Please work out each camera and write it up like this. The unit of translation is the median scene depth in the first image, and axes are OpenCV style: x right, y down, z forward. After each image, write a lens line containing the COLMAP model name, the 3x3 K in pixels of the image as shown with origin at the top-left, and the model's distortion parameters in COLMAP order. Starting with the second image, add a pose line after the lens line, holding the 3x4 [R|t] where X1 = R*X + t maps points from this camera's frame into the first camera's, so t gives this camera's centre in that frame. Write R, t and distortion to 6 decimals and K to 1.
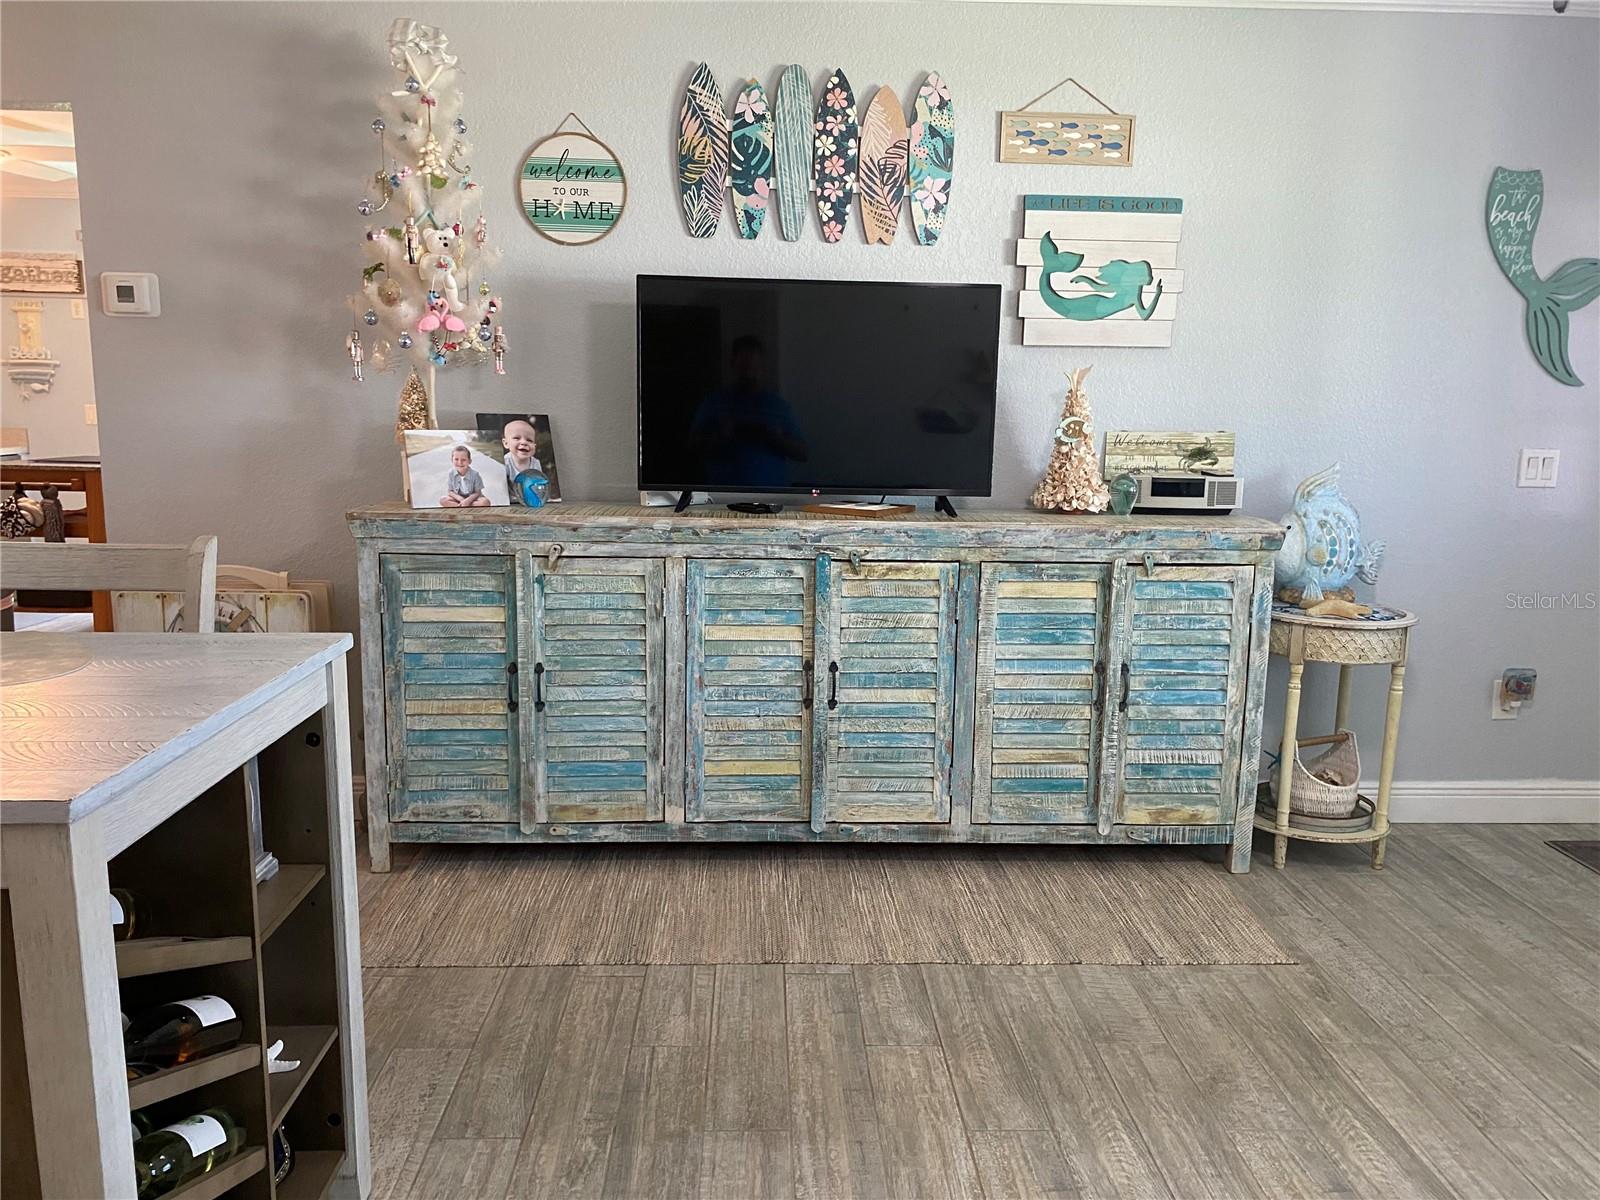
lens RADIAL K [[1227.9, 0, 806.3], [0, 1227.9, 598.8], [0, 0, 1]] dist [0.066452, -0.083692]
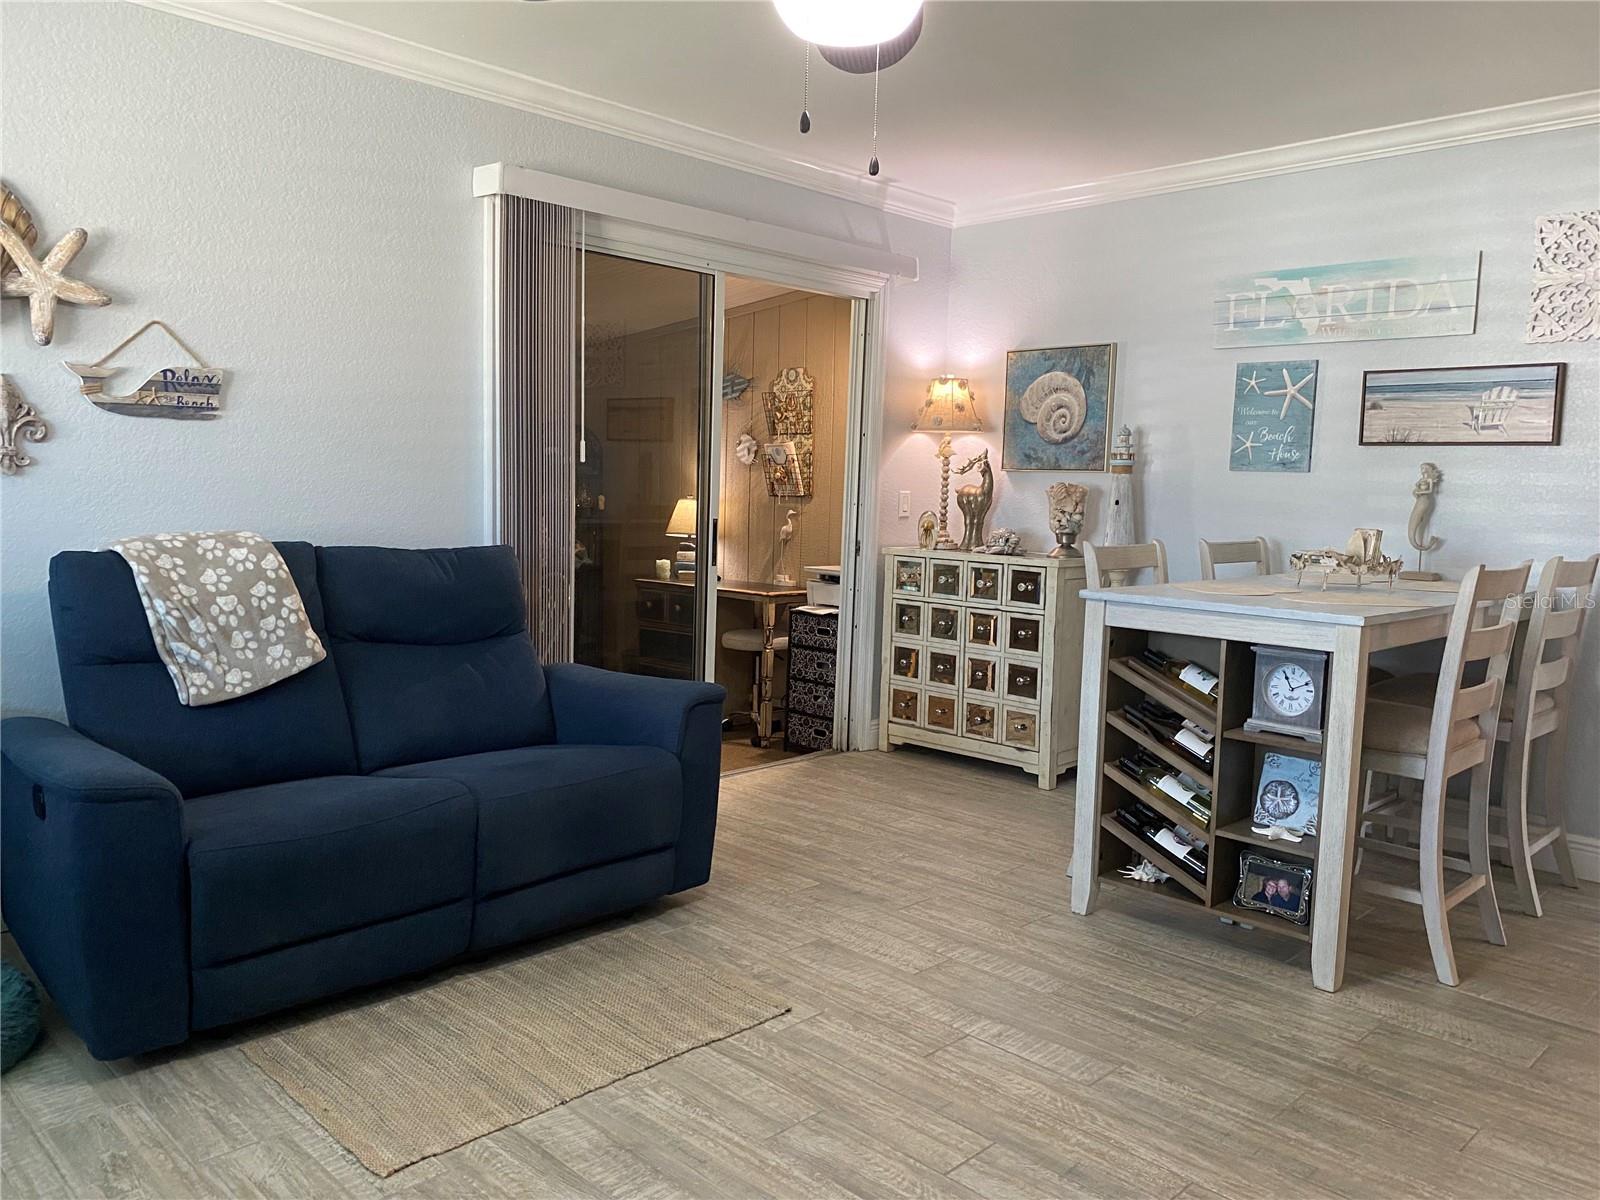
lens RADIAL K [[1207.2, 0, 810.4], [0, 1207.2, 608.0], [0, 0, 1]] dist [0.004538, -0.008234]
pose [[-0.732613, 0.037259, -0.679625, 0.647553], [-0.150485, 0.964924, 0.215118, -0.112102], [0.663802, 0.259871, -0.701309, 0.890505]]
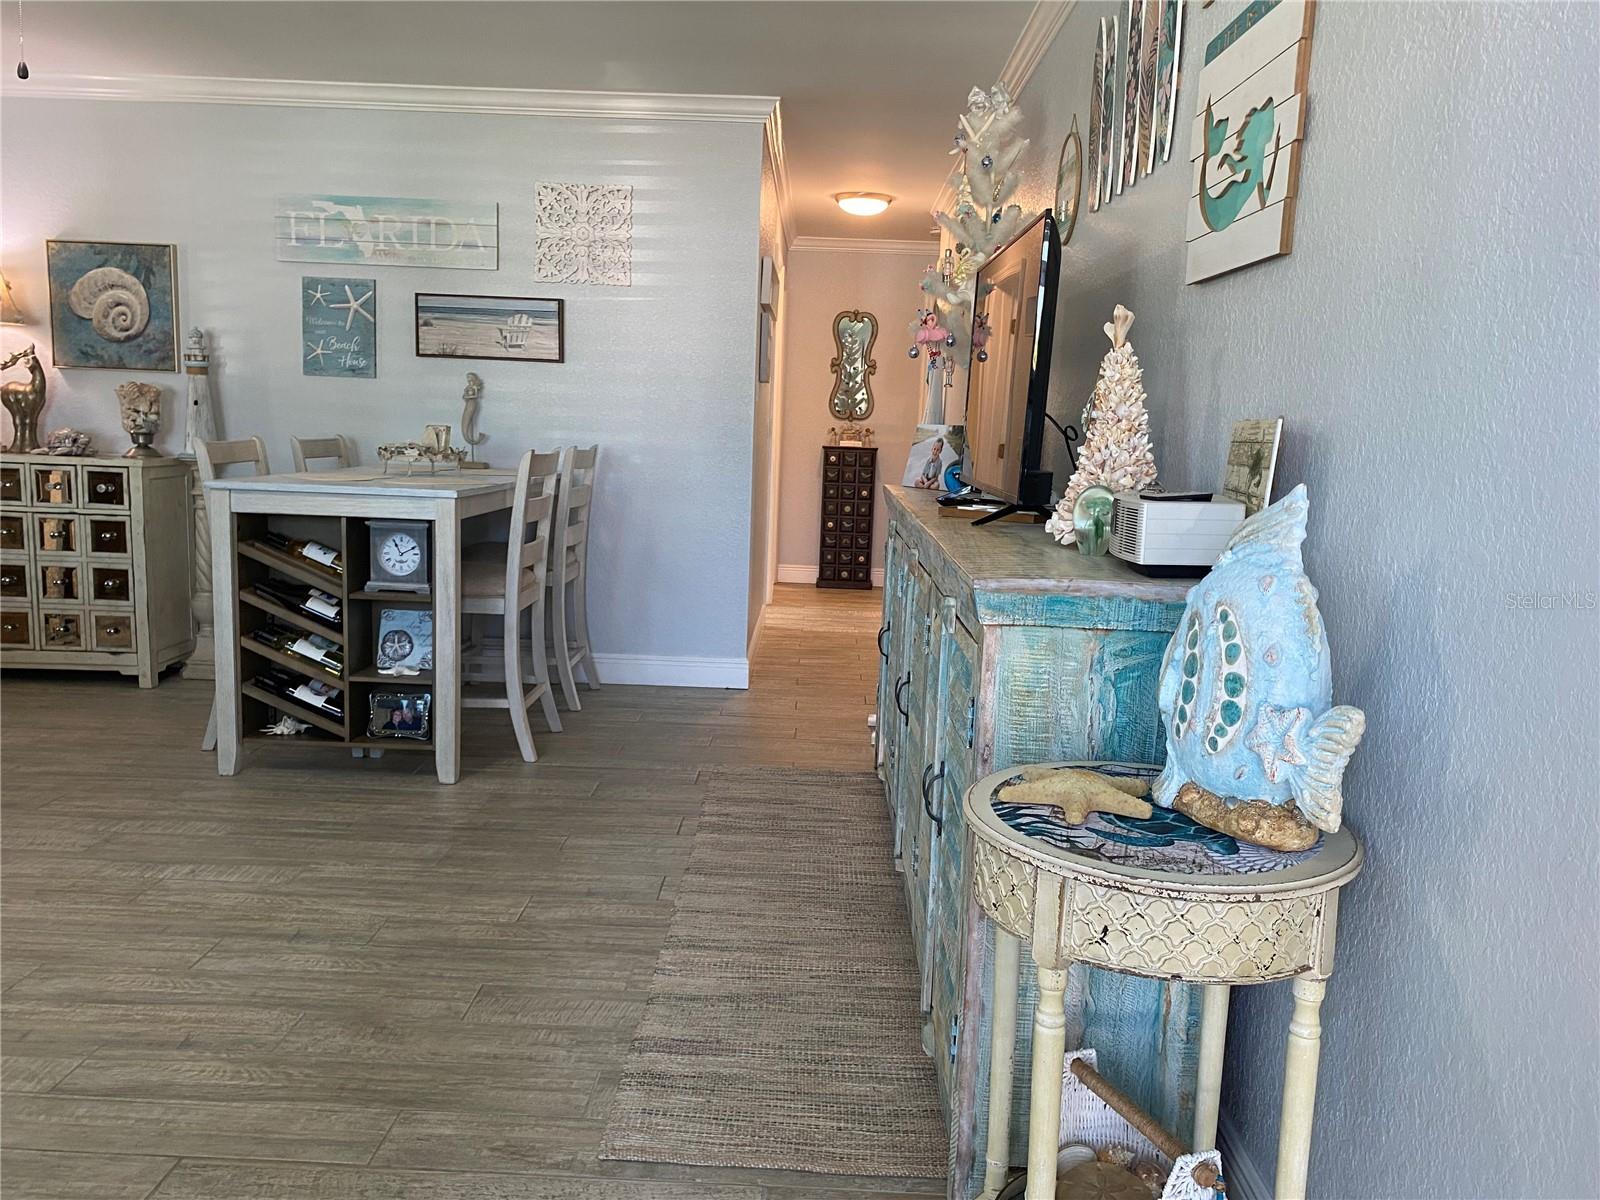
lens RADIAL K [[1207.0, 0, 800.0], [0, 1207.0, 600.0], [0, 0, 1]] dist [0.044366, -0.050218]
pose [[-0.054571, 0.128068, -0.990263, 0.871573], [-0.204659, 0.969251, 0.136629, -0.100952], [0.977311, 0.210122, -0.026683, 0.911652]]
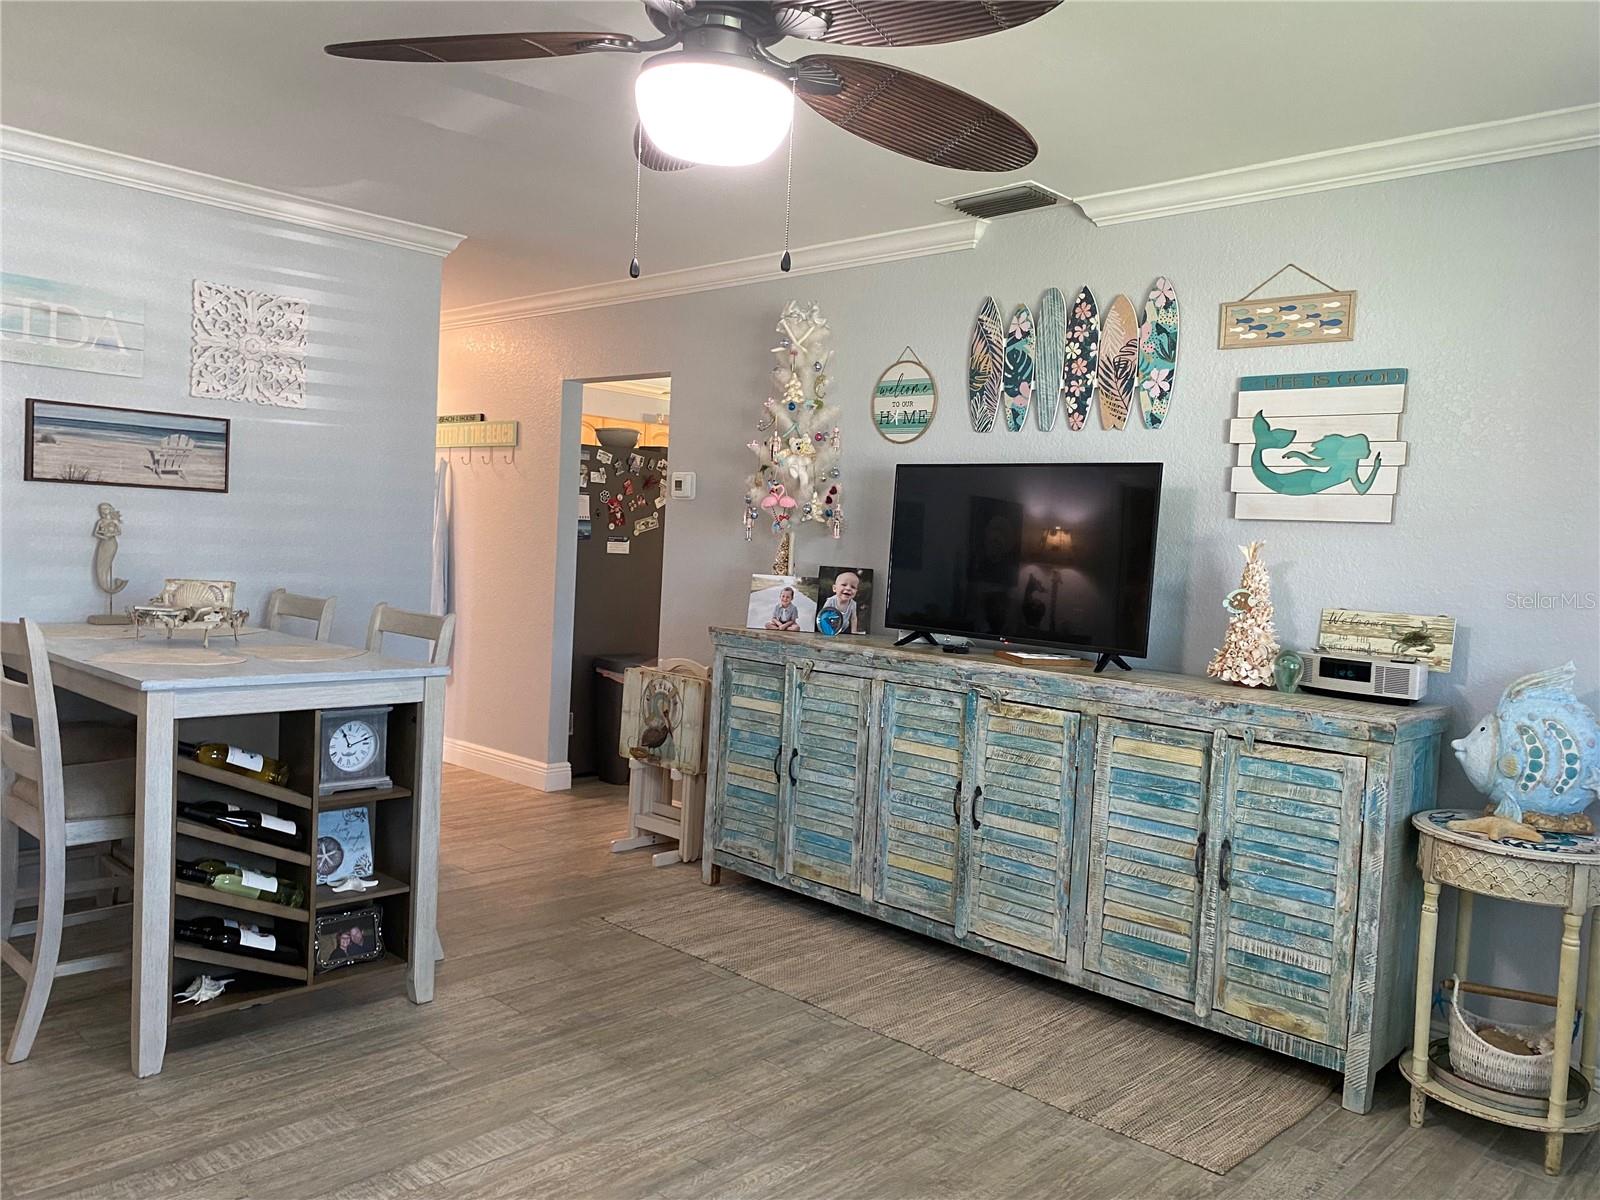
lens RADIAL K [[1207.0, 0, 800.0], [0, 1207.0, 600.0], [0, 0, 1]] dist [0.044366, -0.050218]
pose [[0.692895, 0.054340, -0.718988, 0.692558], [-0.158521, 0.984240, -0.078381, -0.004809], [0.703397, 0.168284, 0.690589, 0.071947]]
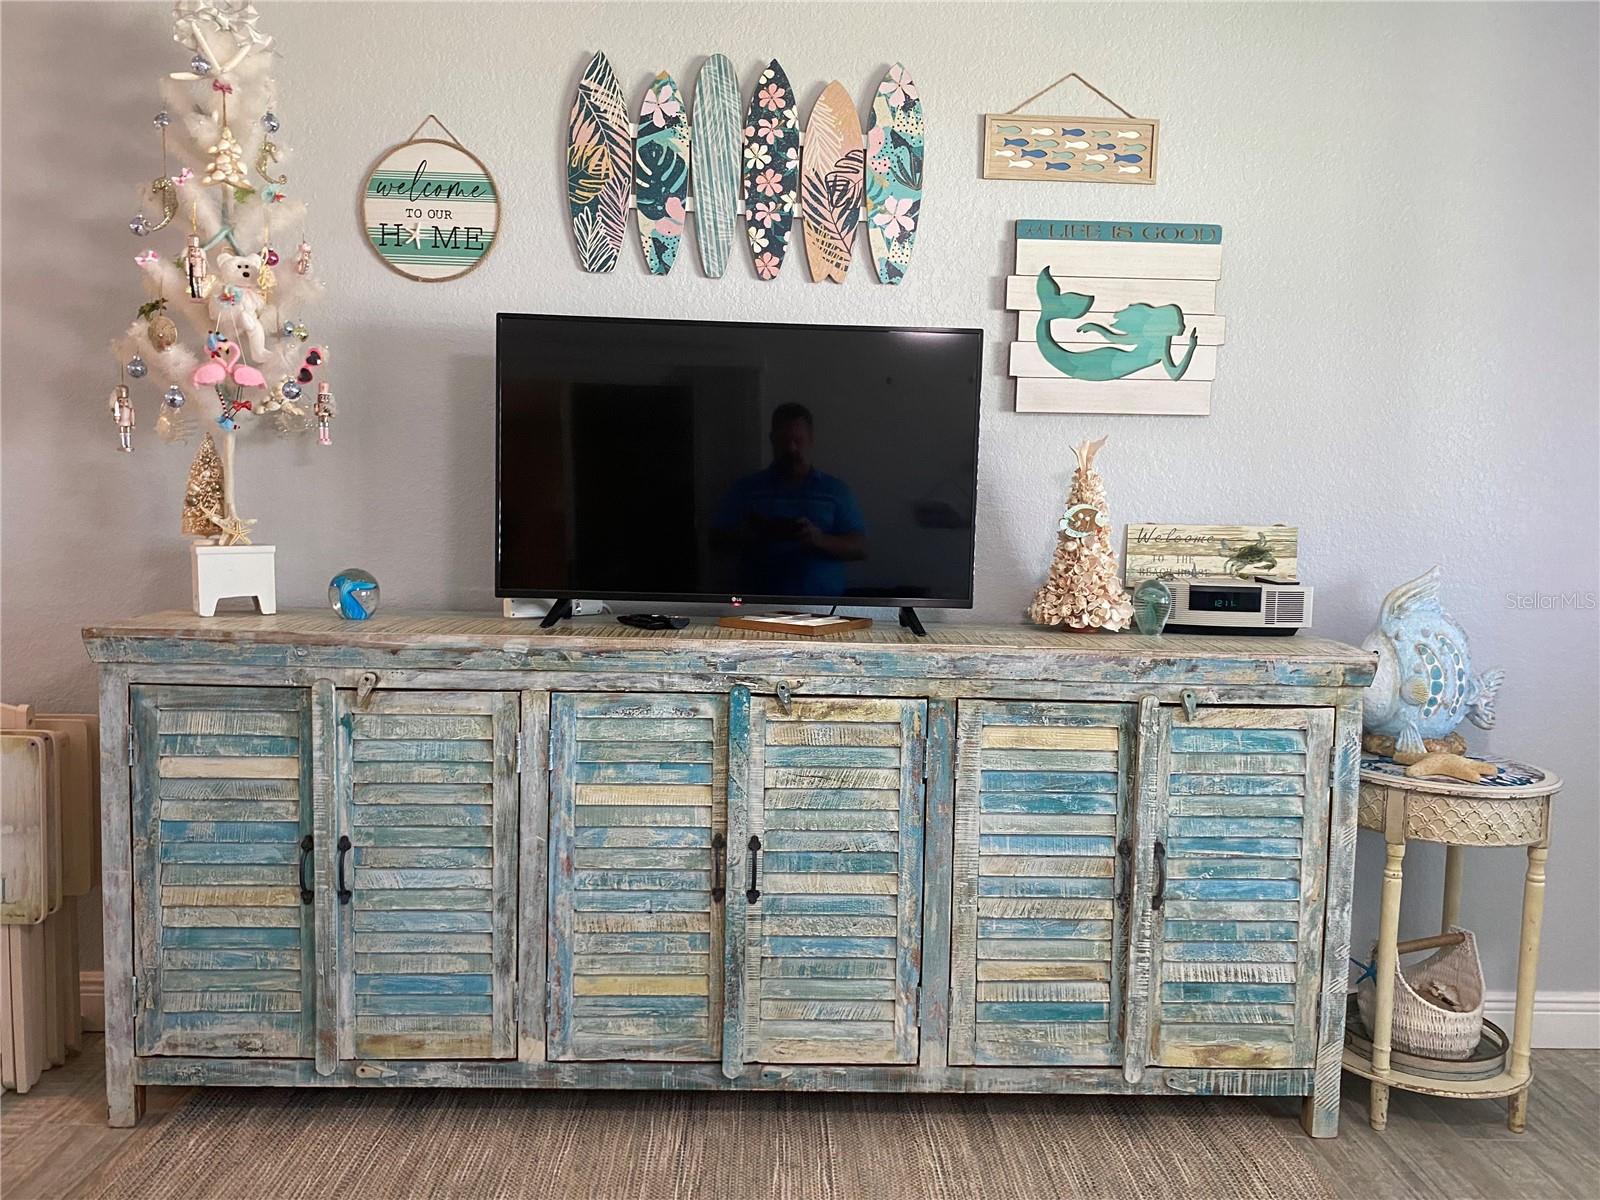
lens RADIAL K [[1210.1, 0, 808.3], [0, 1210.1, 596.2], [0, 0, 1]] dist [0.045296, -0.056500]
pose [[0.999803, 0.005737, -0.018997, 0.065428], [-0.007273, 0.996624, -0.081775, -0.030665], [0.018464, 0.081897, 0.996470, 0.272236]]
